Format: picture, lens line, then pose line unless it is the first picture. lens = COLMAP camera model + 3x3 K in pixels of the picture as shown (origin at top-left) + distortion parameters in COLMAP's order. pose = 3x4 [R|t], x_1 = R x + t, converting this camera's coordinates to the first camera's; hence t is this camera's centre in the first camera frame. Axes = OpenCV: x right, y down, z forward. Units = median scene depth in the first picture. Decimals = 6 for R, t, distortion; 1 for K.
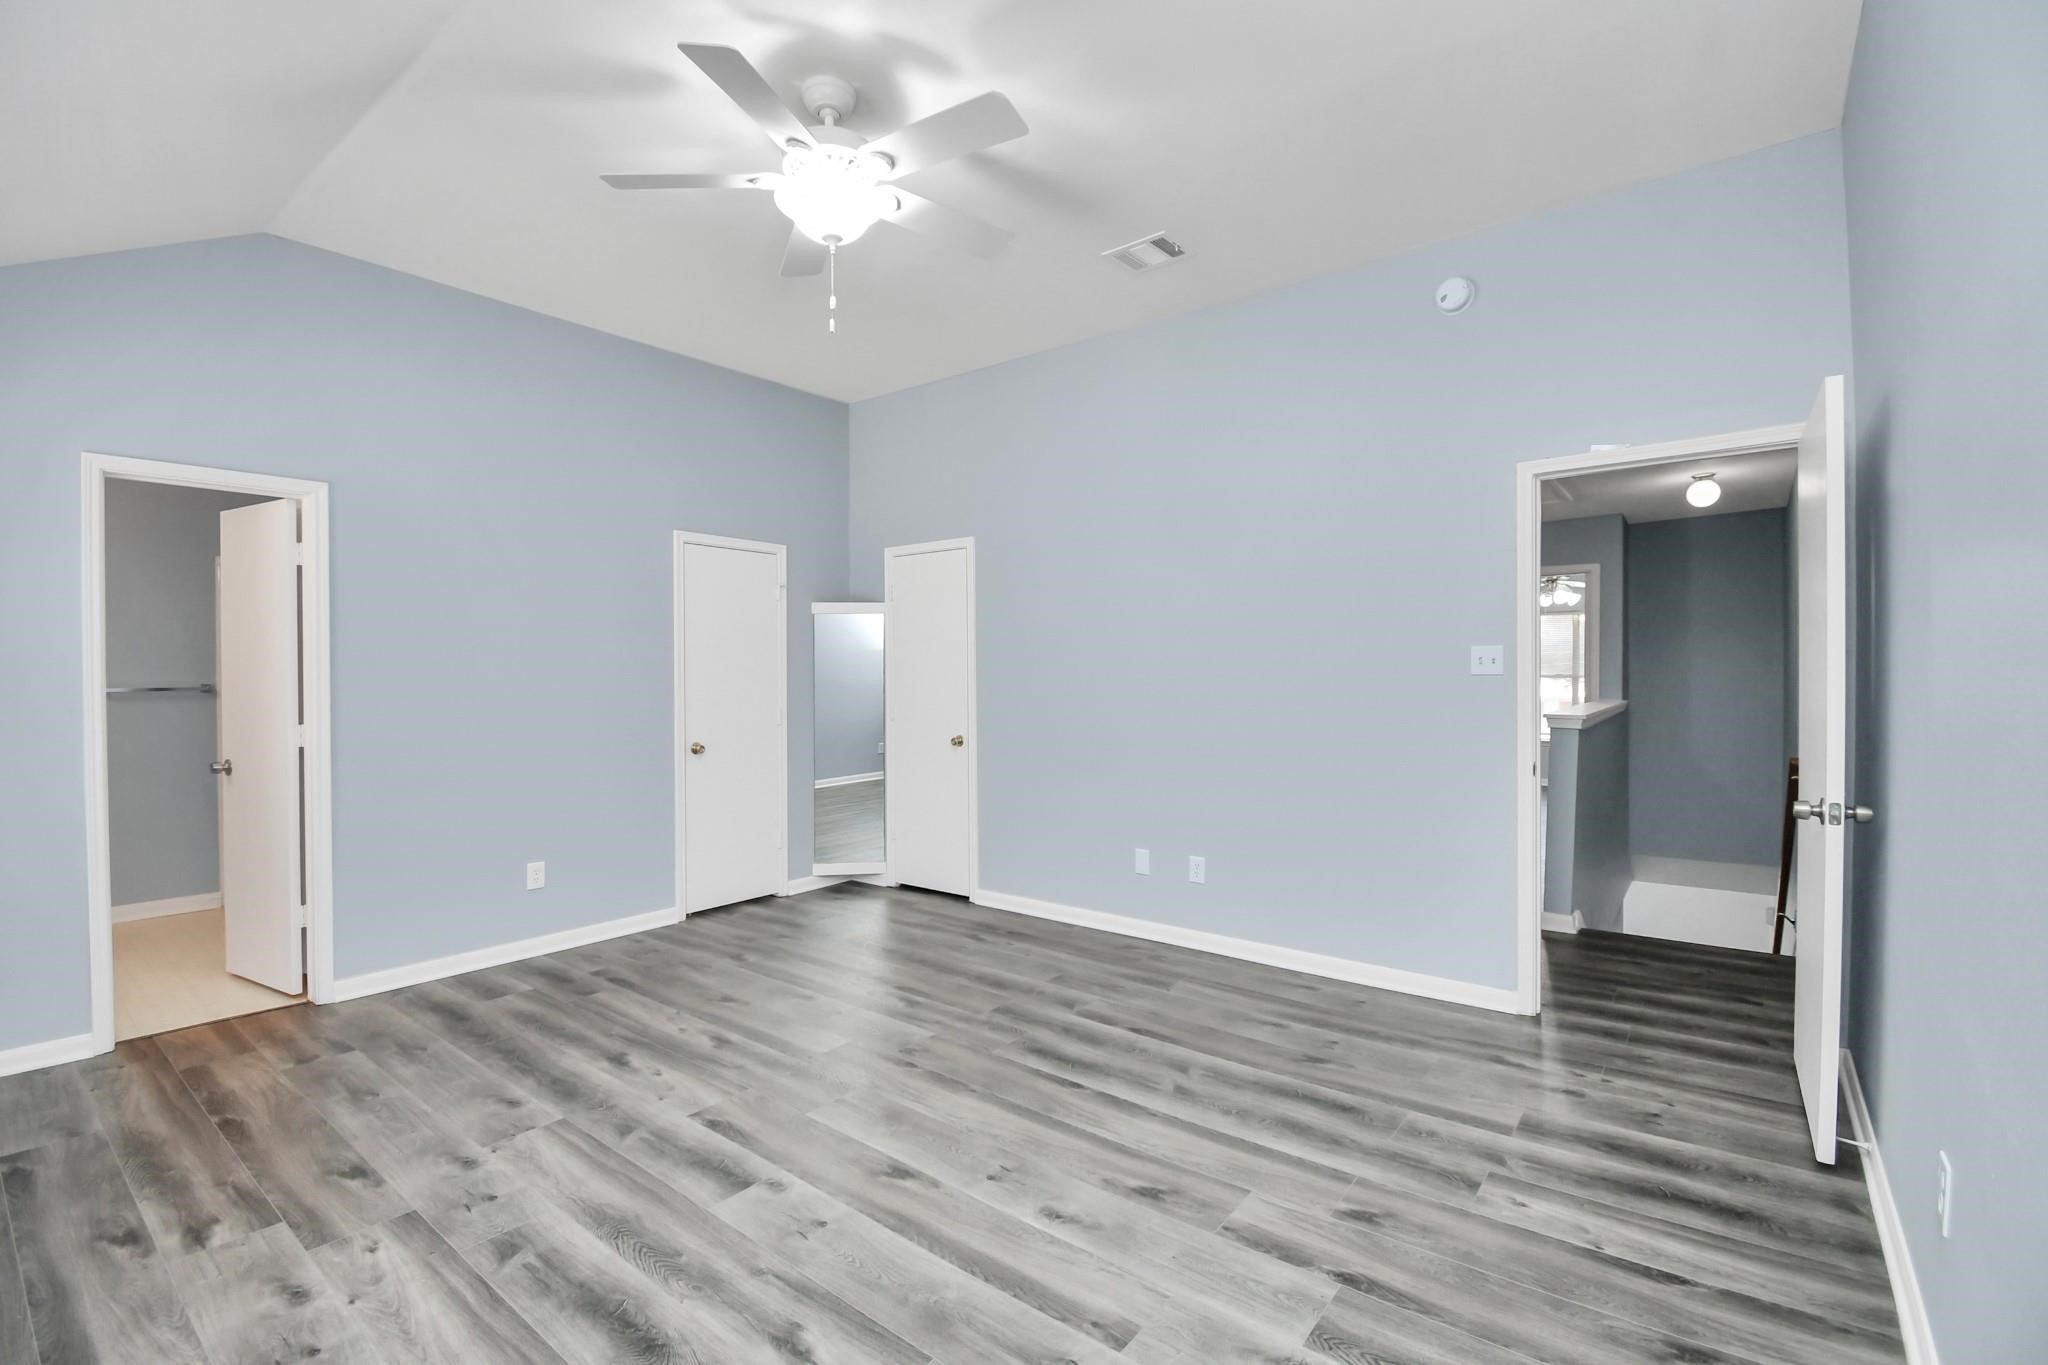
lens RADIAL K [[911.5, 0, 1001.9], [0, 911.5, 686.3], [0, 0, 1]] dist [0.028065, -0.030803]
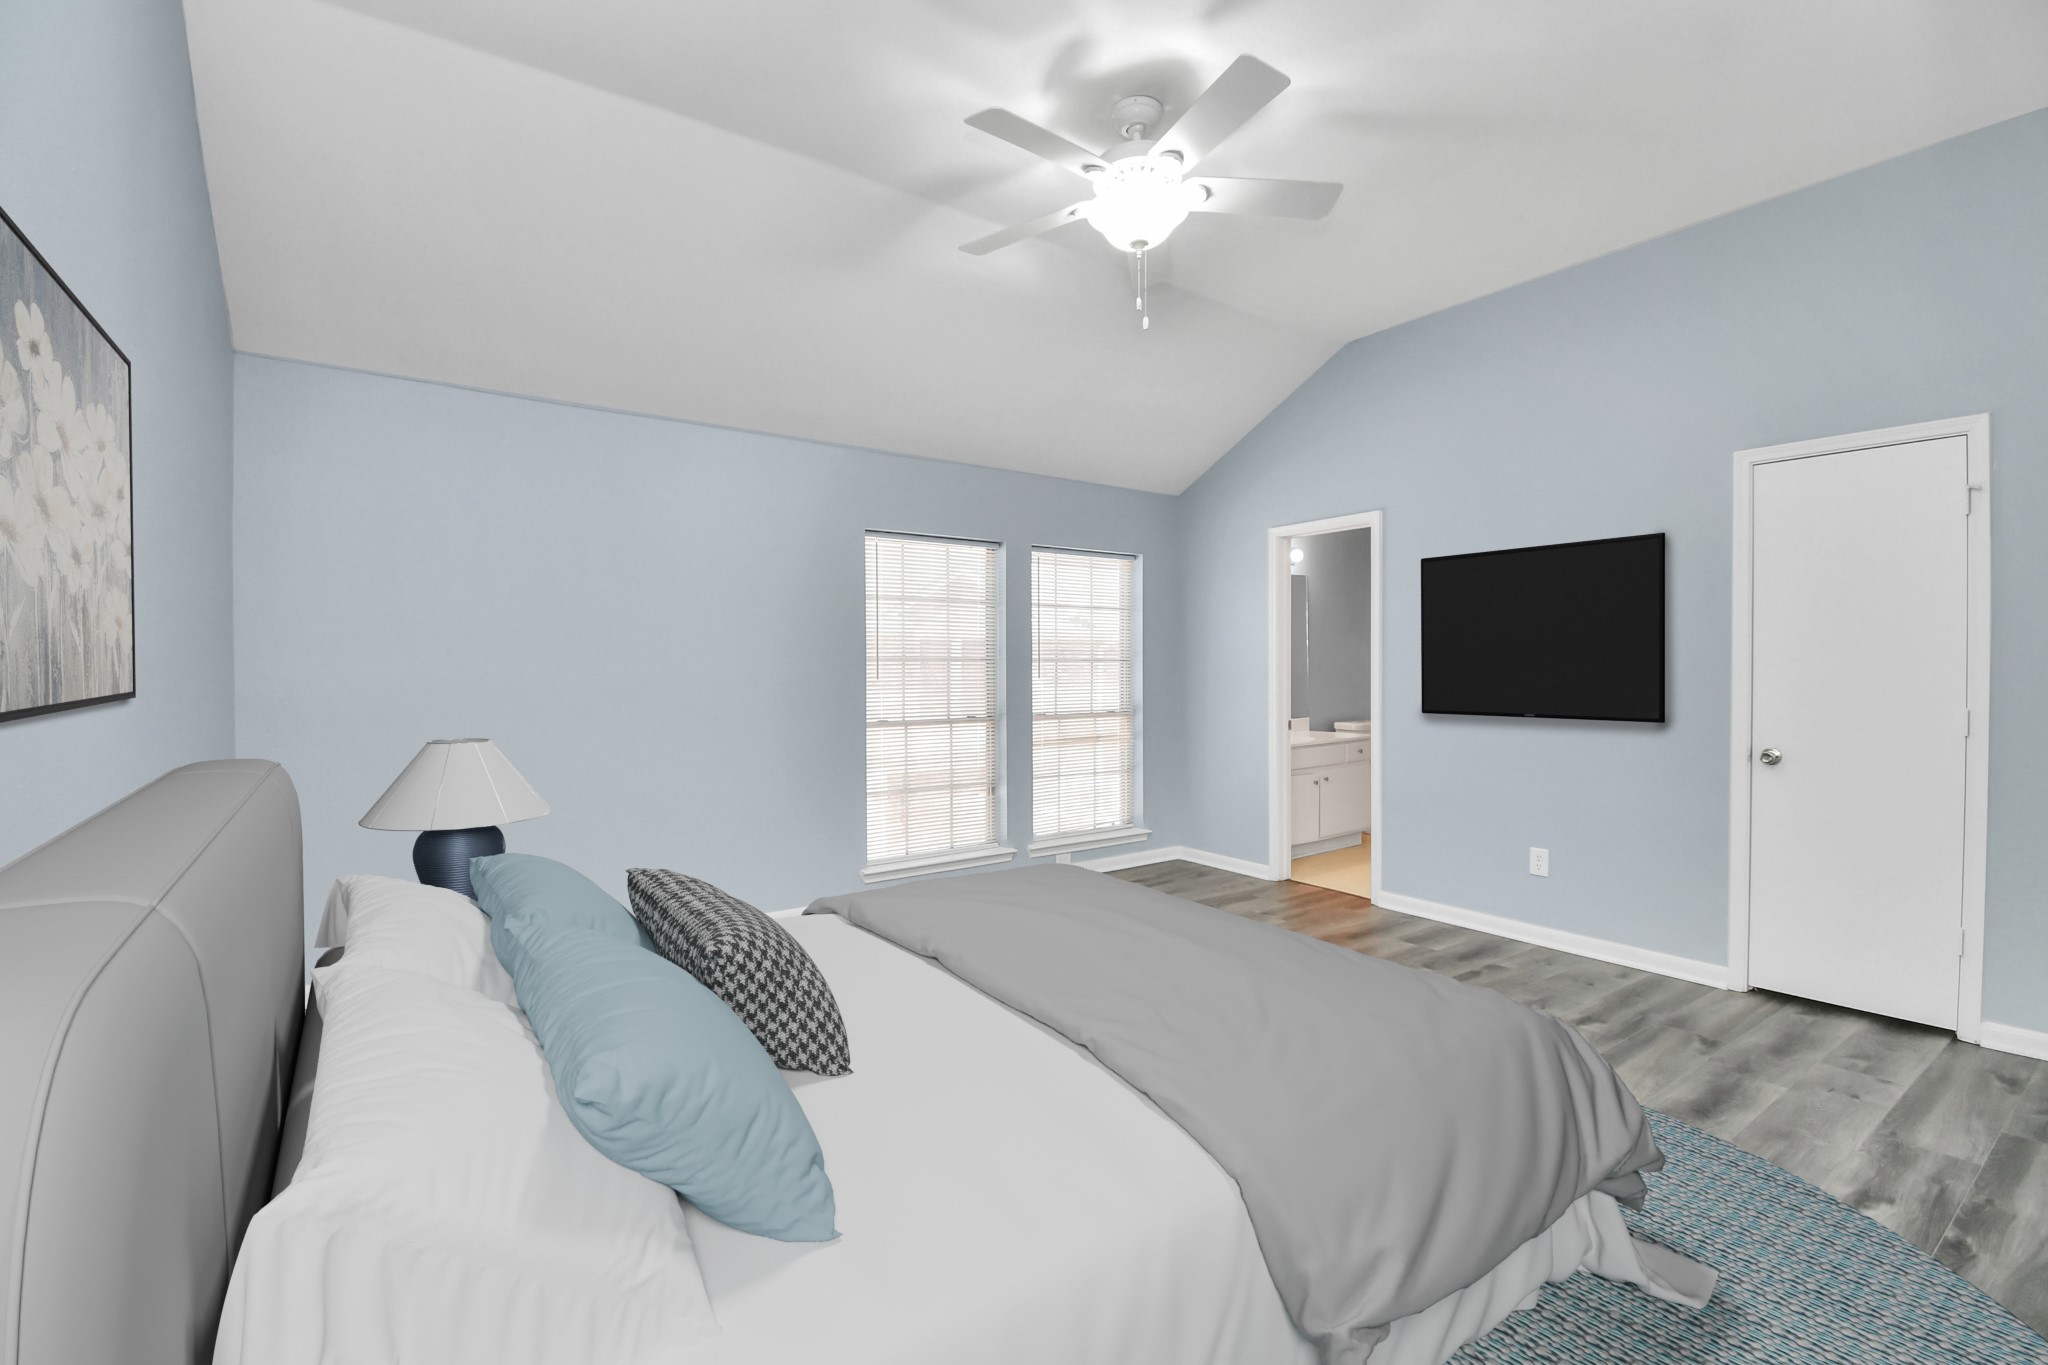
lens RADIAL K [[895.8, 0, 1016.0], [0, 895.8, 677.7], [0, 0, 1]] dist [-0.001093, -0.015844]
pose [[-0.264678, 0.019005, -0.964149, 0.713933], [-0.009735, 0.999702, 0.022378, -0.003920], [0.964288, 0.015309, -0.264414, 0.942360]]
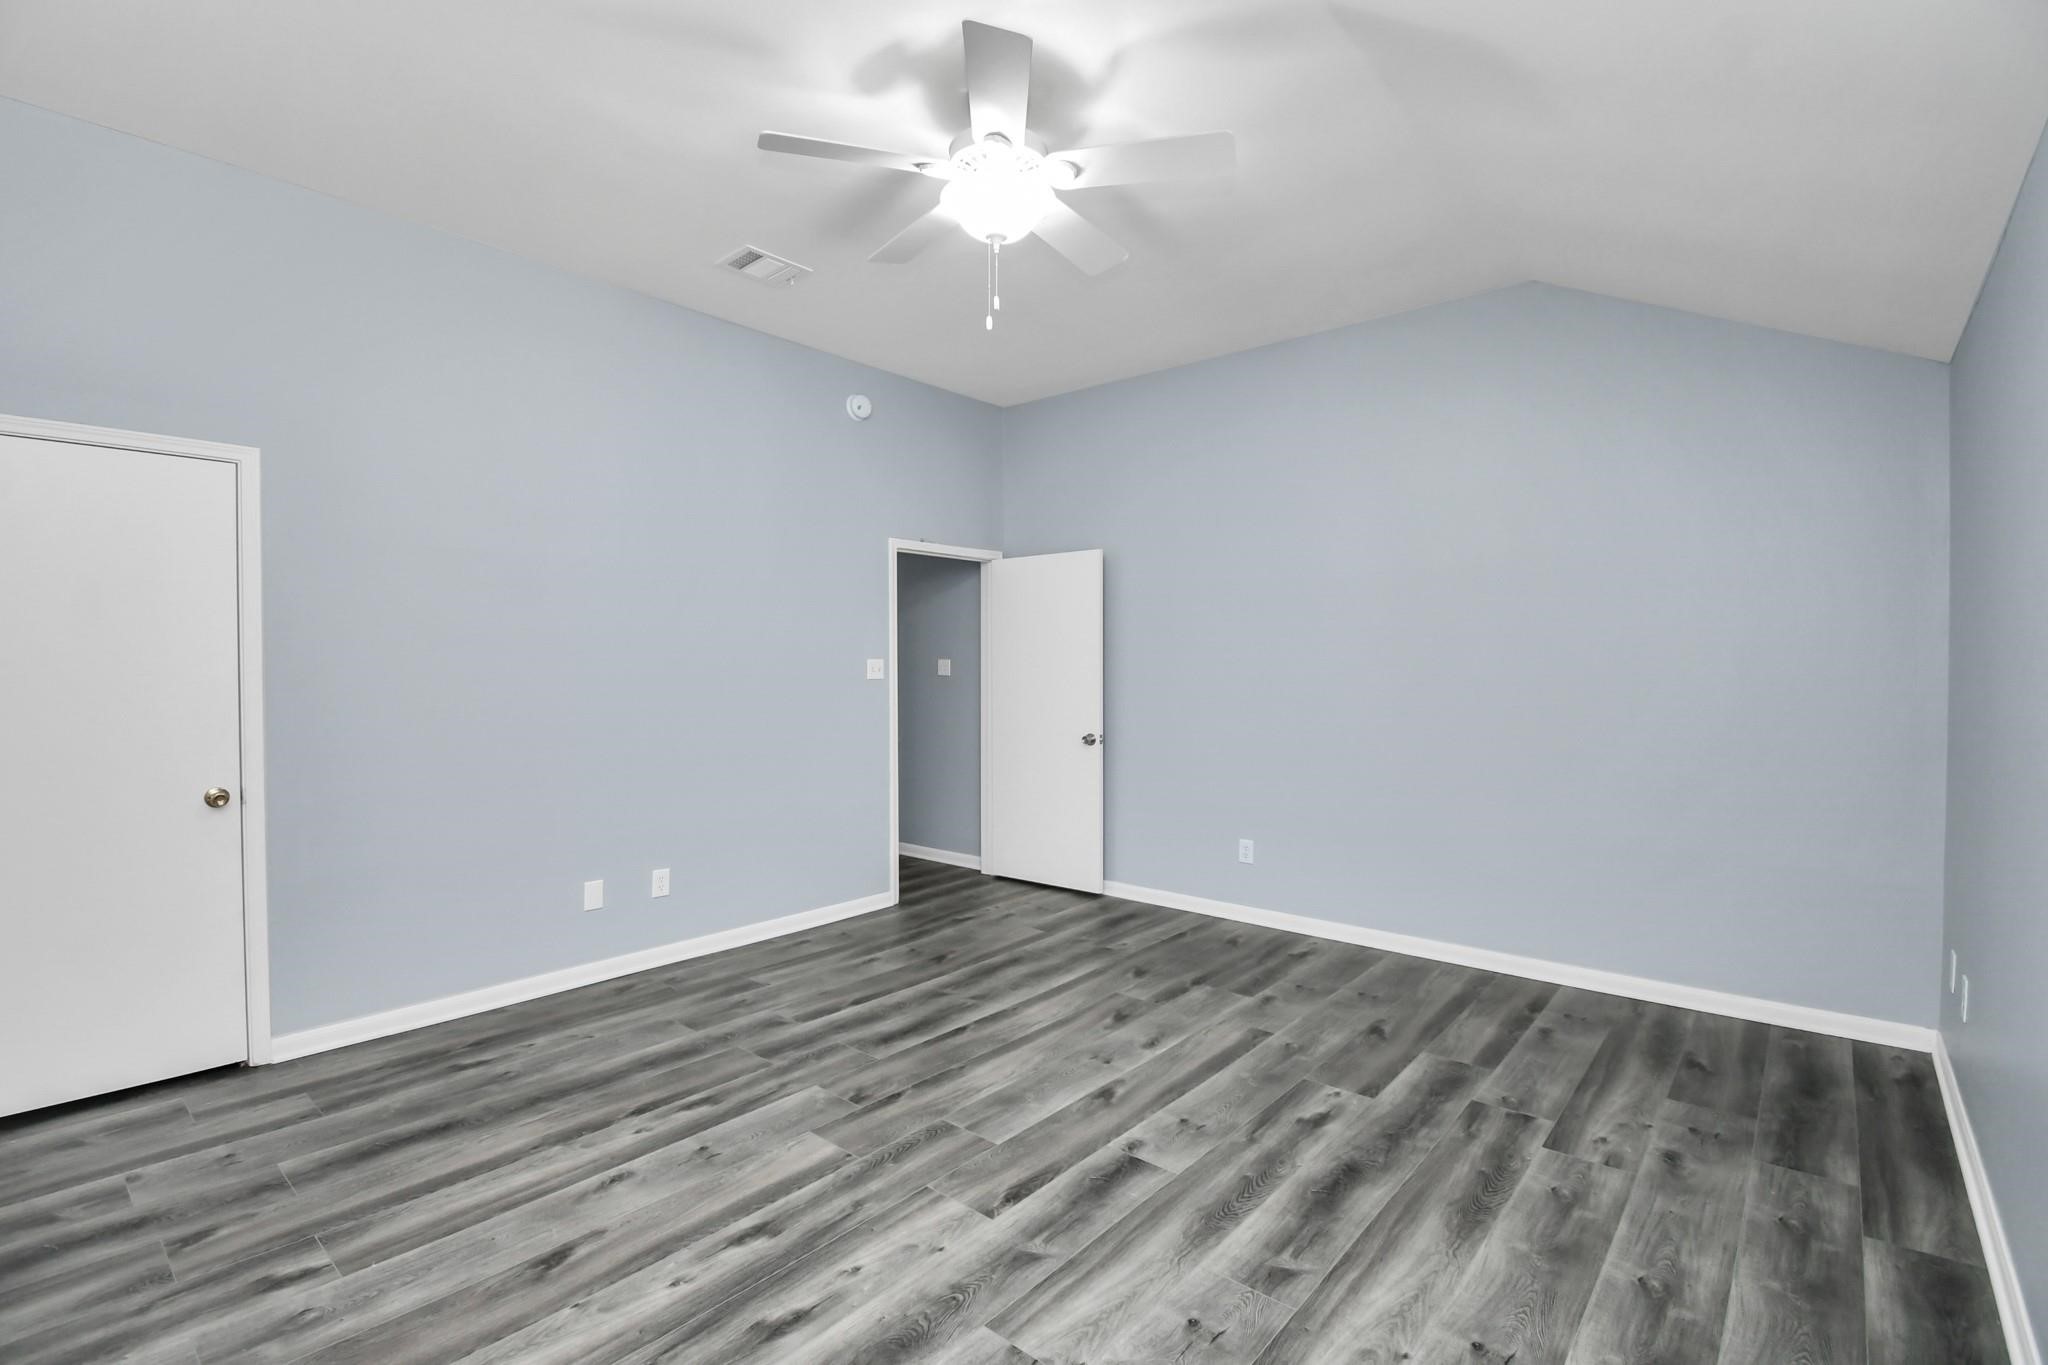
lens RADIAL K [[911.5, 0, 1001.9], [0, 911.5, 686.3], [0, 0, 1]] dist [0.028065, -0.030803]
pose [[0.043936, -0.009936, 0.998985, -0.948795], [0.013568, 0.999864, 0.009348, -0.012364], [-0.998942, 0.013143, 0.044064, 0.778401]]
